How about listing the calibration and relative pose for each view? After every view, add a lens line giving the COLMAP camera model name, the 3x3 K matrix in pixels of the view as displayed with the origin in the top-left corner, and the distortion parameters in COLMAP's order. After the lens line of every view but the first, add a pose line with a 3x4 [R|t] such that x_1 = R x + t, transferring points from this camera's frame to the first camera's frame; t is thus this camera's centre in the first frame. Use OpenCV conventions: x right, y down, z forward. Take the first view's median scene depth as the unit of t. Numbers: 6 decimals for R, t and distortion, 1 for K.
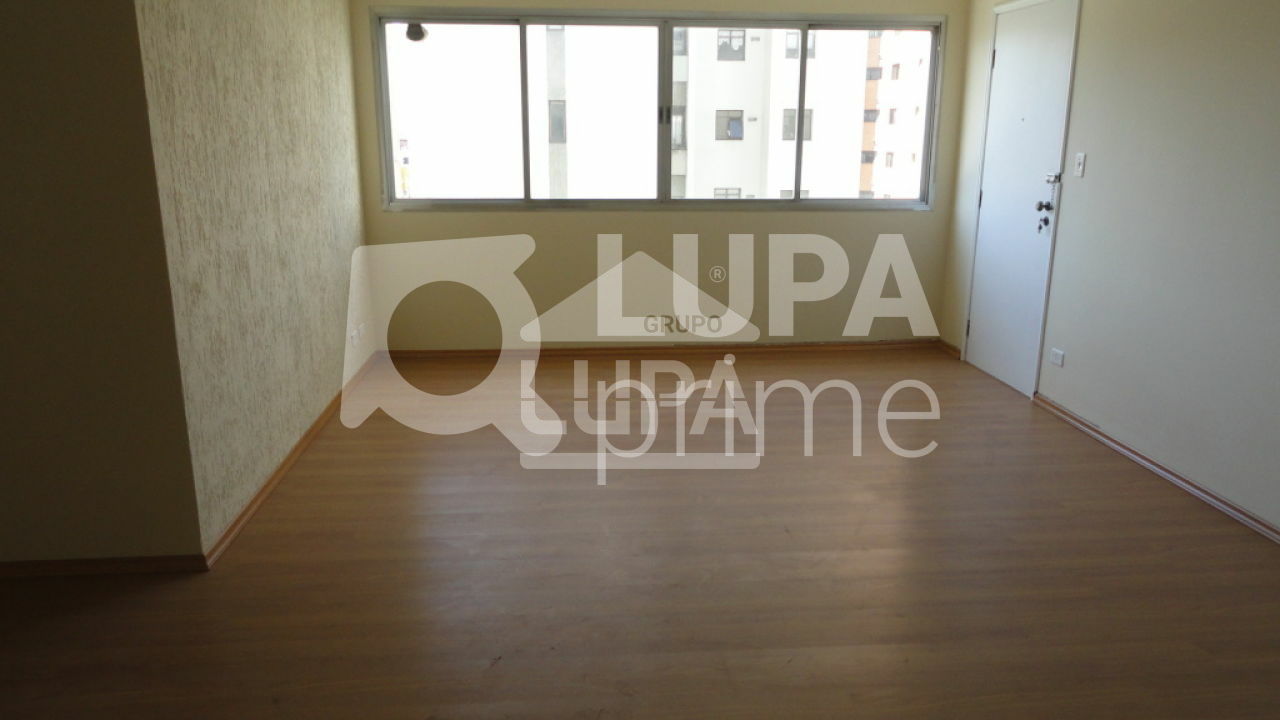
lens RADIAL K [[898.9, 0, 640.0], [0, 898.9, 360.0], [0, 0, 1]] dist [-0.004177, 0.002387]
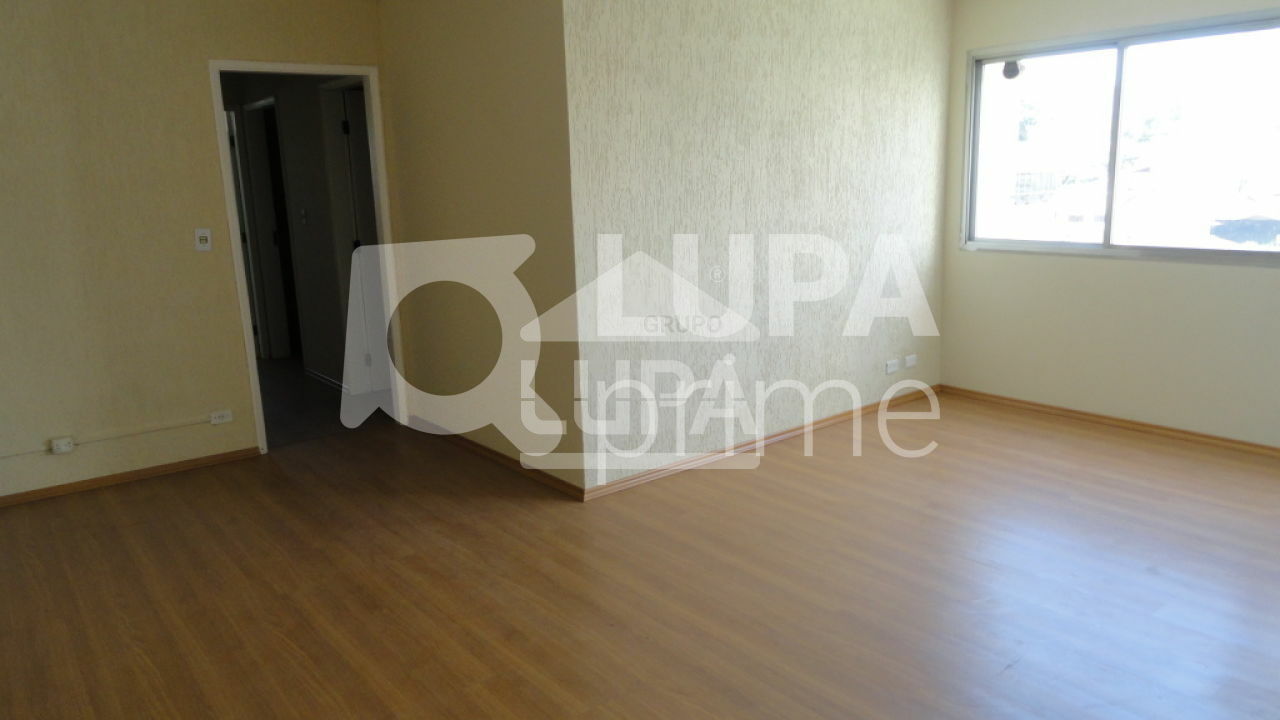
lens RADIAL K [[898.9, 0, 640.0], [0, 898.9, 360.0], [0, 0, 1]] dist [-0.004177, 0.002387]
pose [[0.548033, 0.150251, -0.822851, 0.483216], [-0.172037, 0.982950, 0.064905, -0.061016], [0.818574, 0.105991, 0.564538, 0.189821]]
